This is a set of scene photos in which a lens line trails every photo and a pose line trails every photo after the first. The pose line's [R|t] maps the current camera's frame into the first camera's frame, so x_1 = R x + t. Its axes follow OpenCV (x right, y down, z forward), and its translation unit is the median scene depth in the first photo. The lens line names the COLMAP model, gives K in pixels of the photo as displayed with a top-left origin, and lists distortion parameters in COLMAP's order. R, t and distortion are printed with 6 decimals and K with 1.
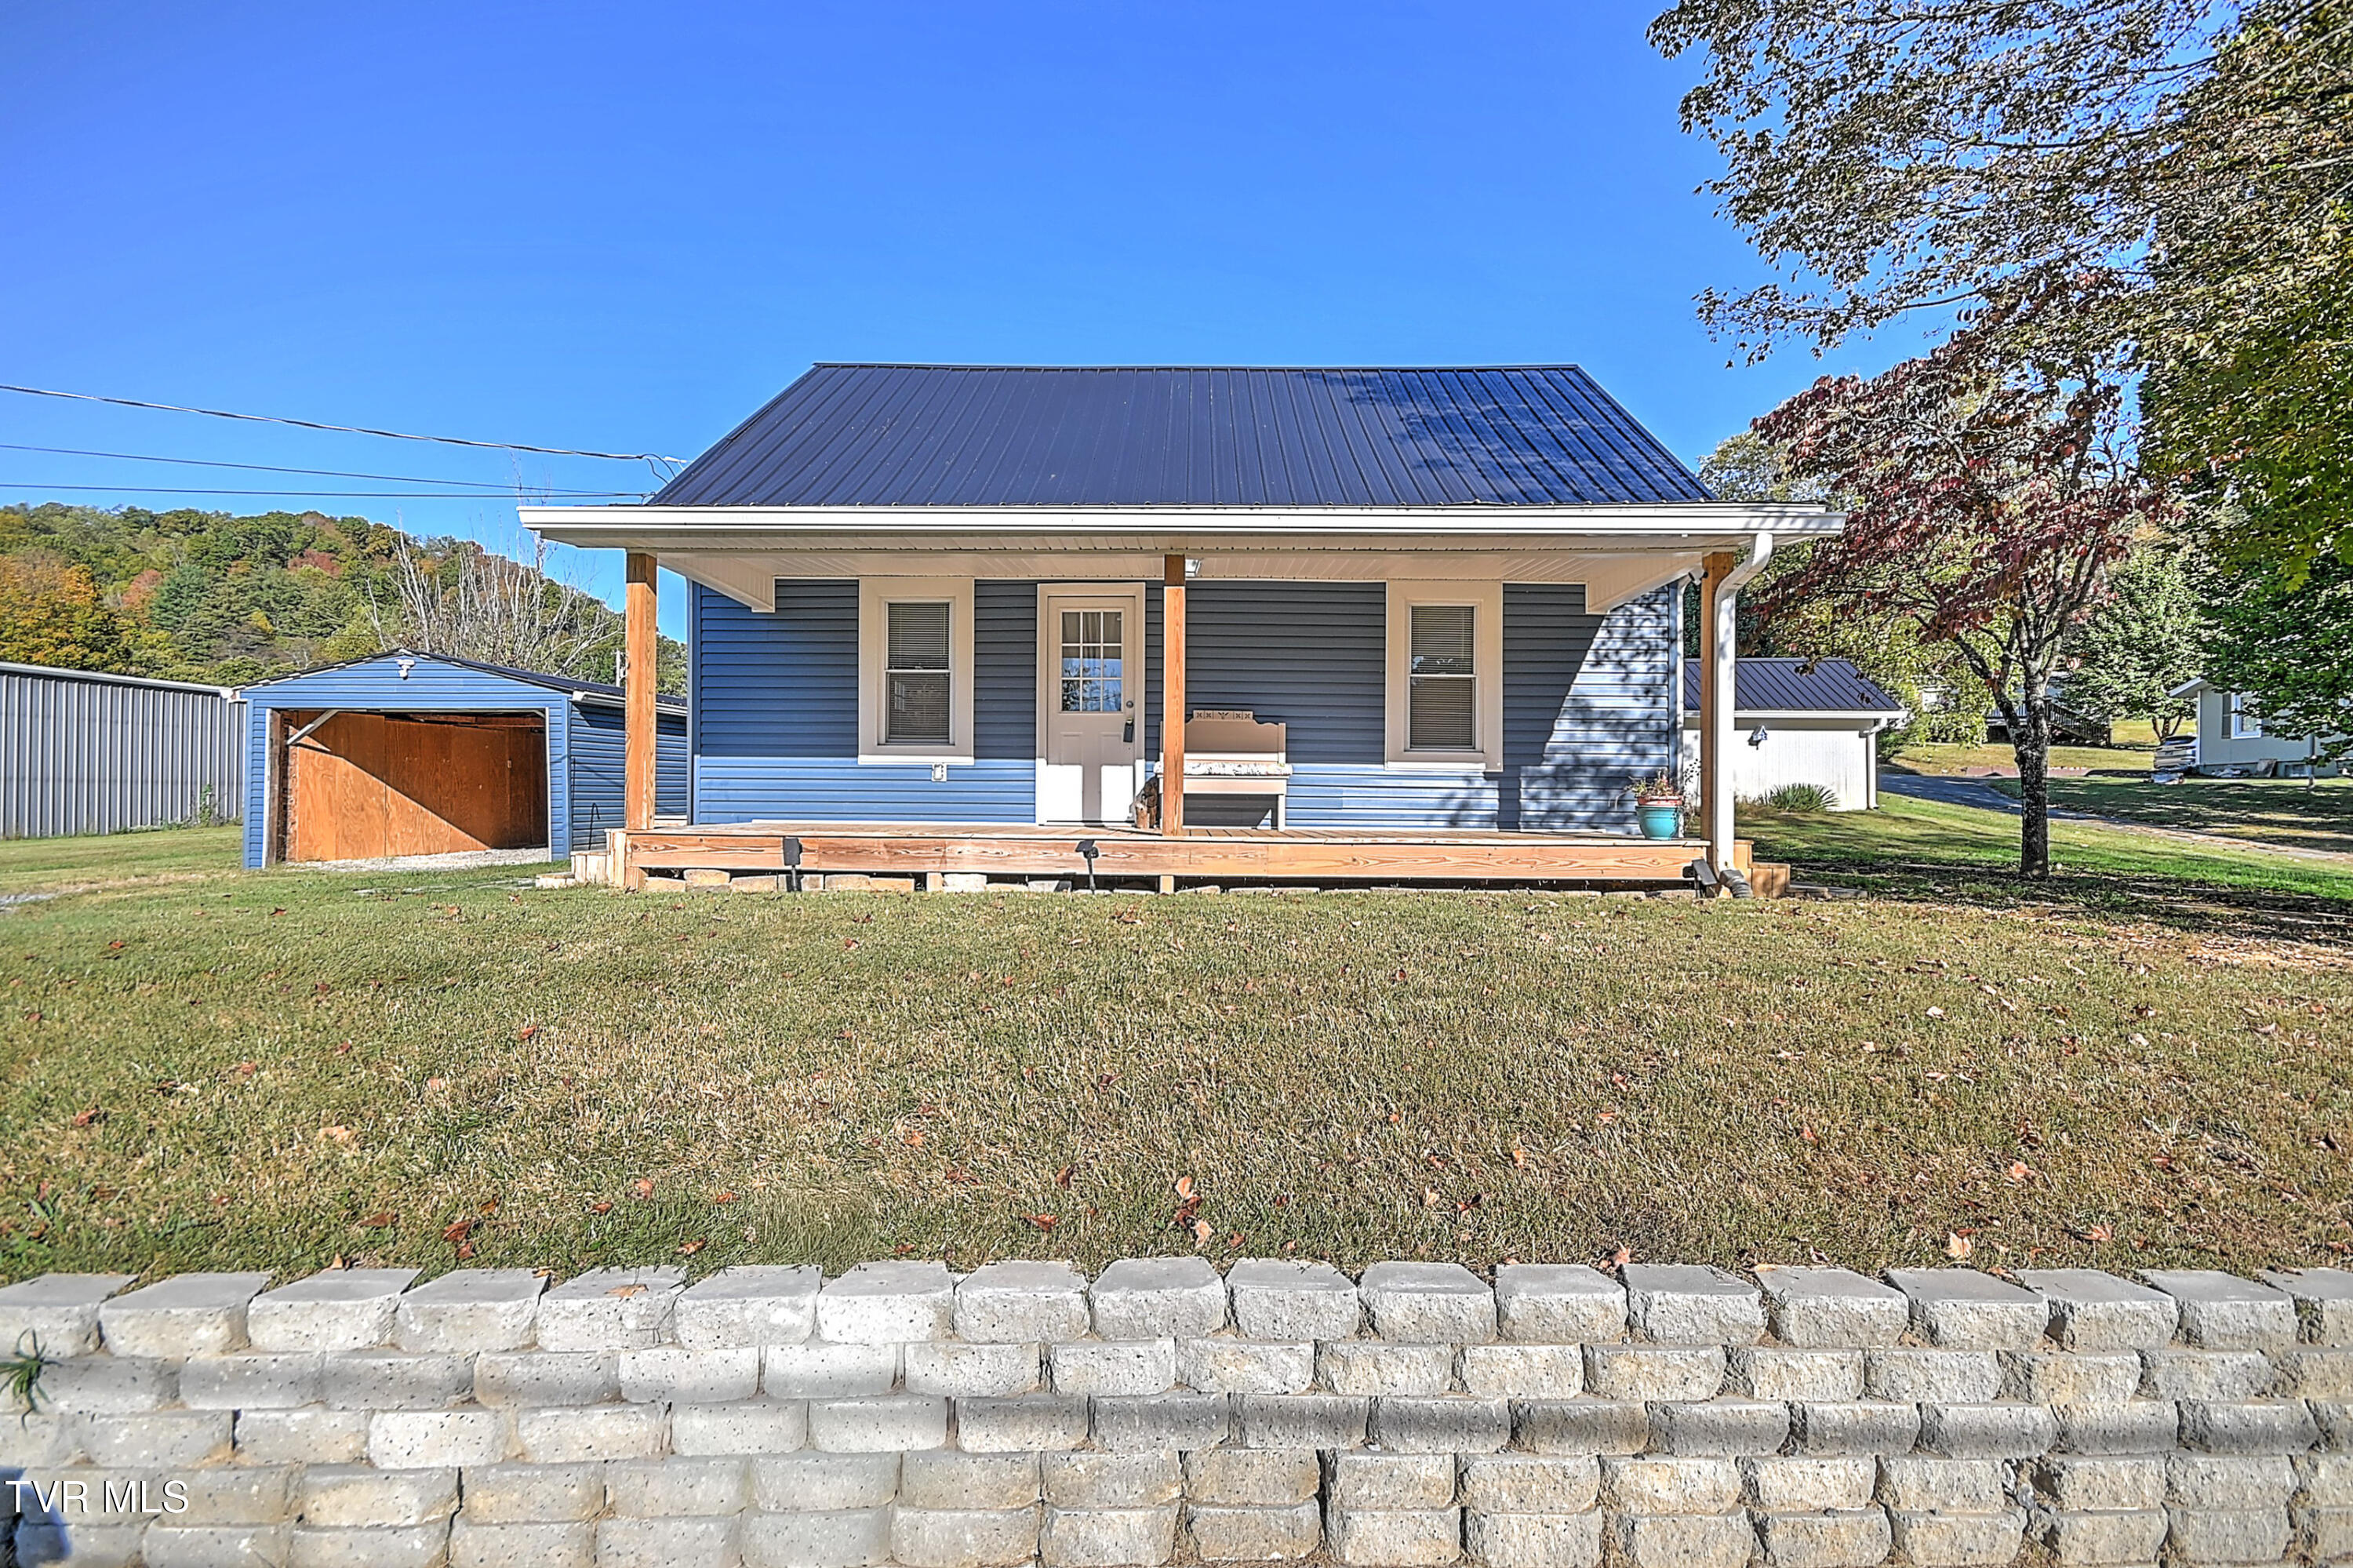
lens RADIAL K [[980.8, 0, 1176.5], [0, 980.8, 784.0], [0, 0, 1]] dist [0.034989, -0.017121]
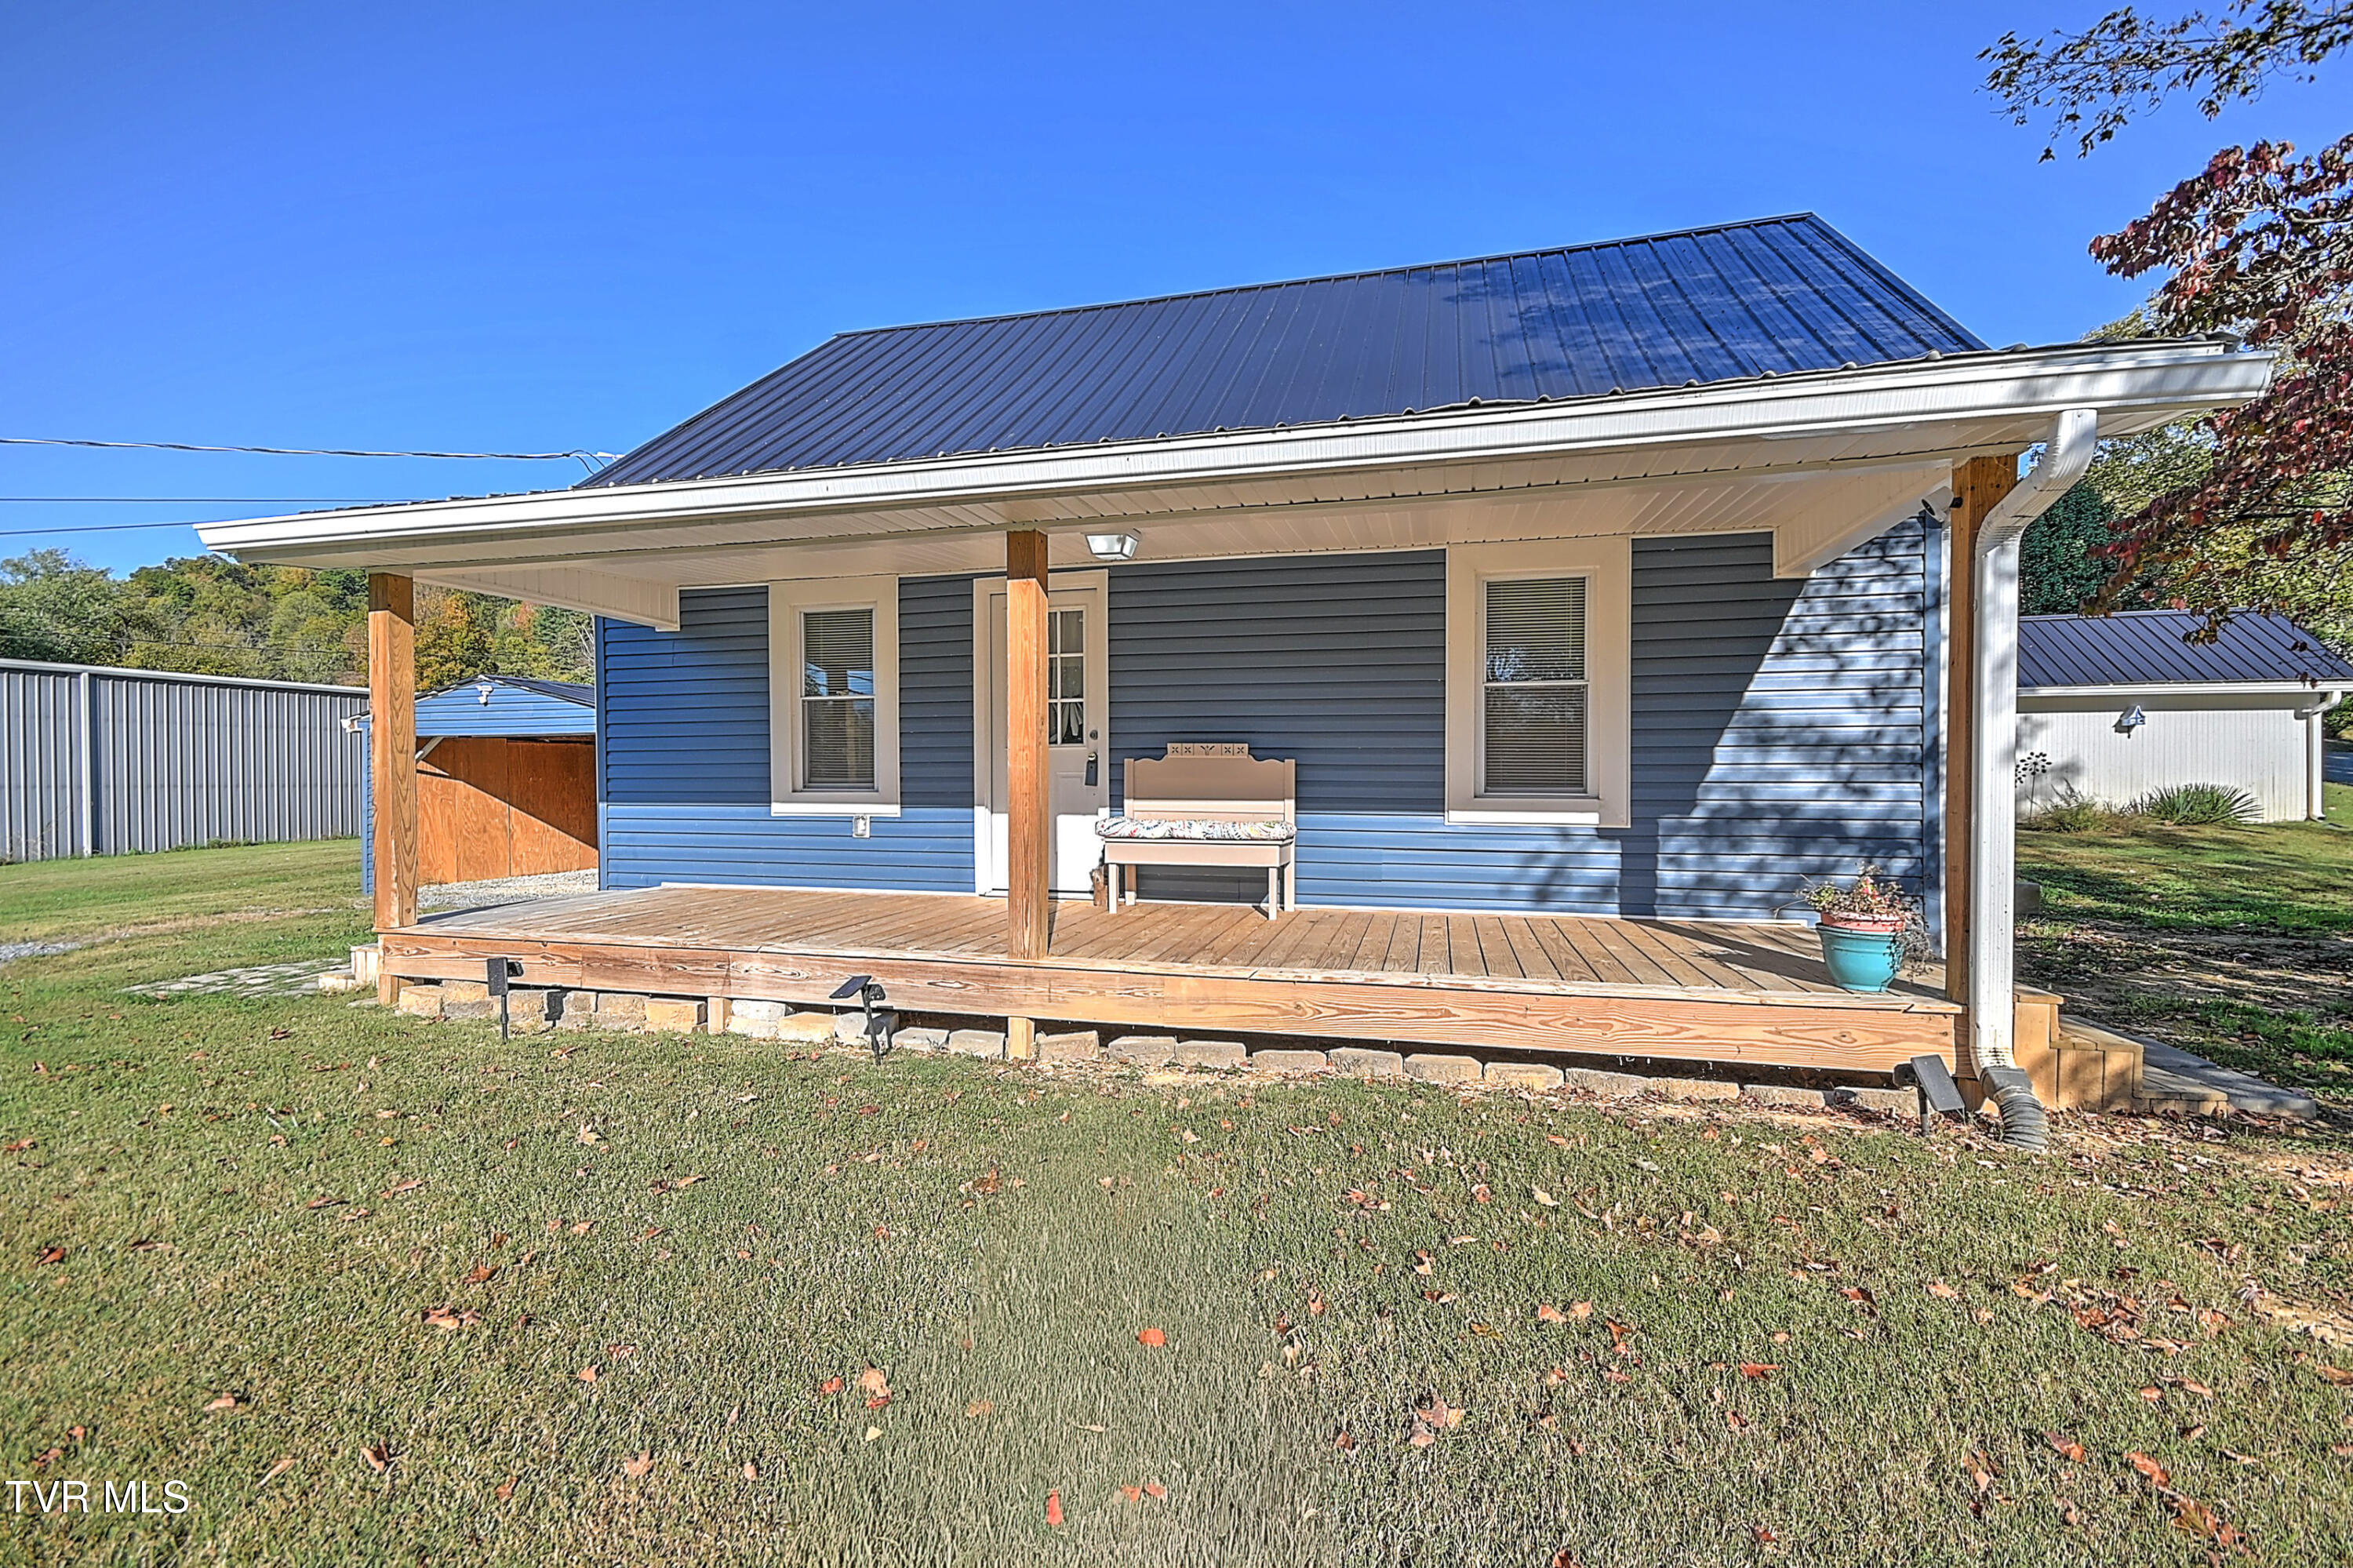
lens RADIAL K [[991.8, 0, 1177.8], [0, 991.8, 790.3], [0, 0, 1]] dist [0.041663, -0.022420]
pose [[0.972984, -0.005980, -0.230796, 0.192040], [0.011882, 0.999637, 0.024187, -0.057297], [0.230567, -0.026276, 0.972702, 0.284778]]
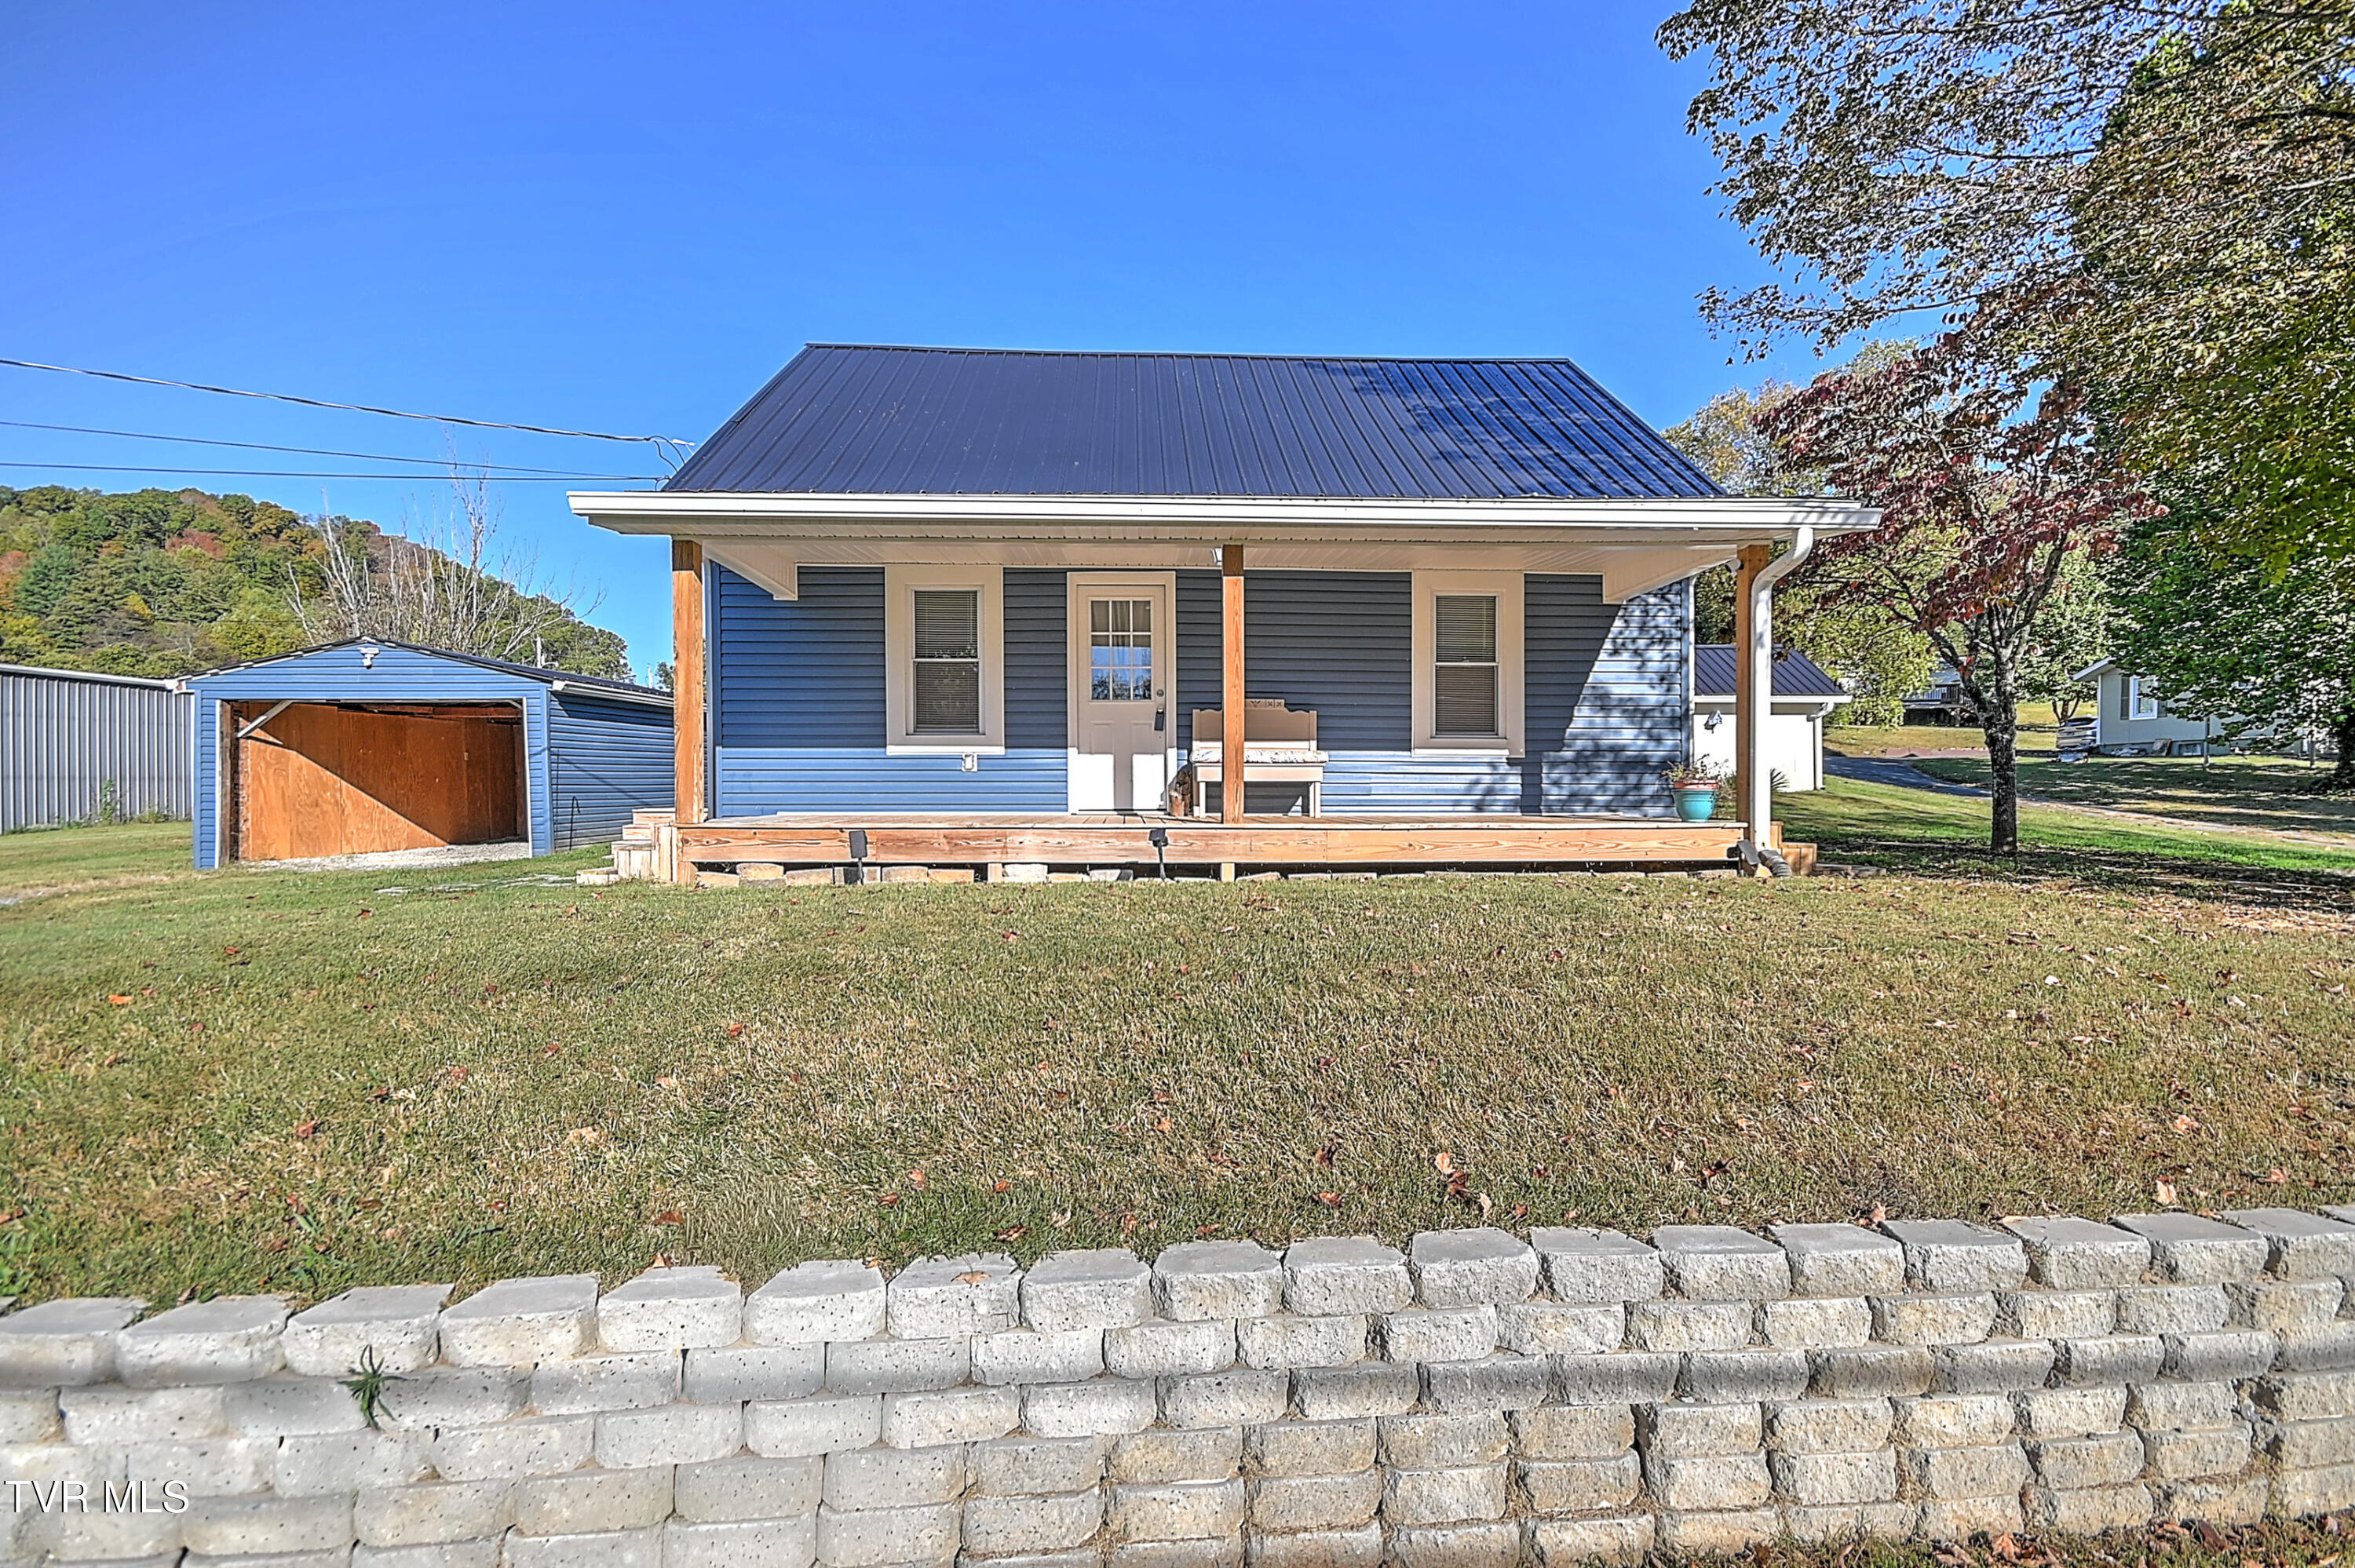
lens RADIAL K [[981.4, 0, 1177.5], [0, 981.4, 784.0], [0, 0, 1]] dist [0.034989, -0.017121]
pose [[0.998102, -0.009182, 0.060899, -0.093331], [0.008351, 0.999869, 0.013873, -0.001967], [-0.061019, -0.013338, 0.998048, -0.004541]]
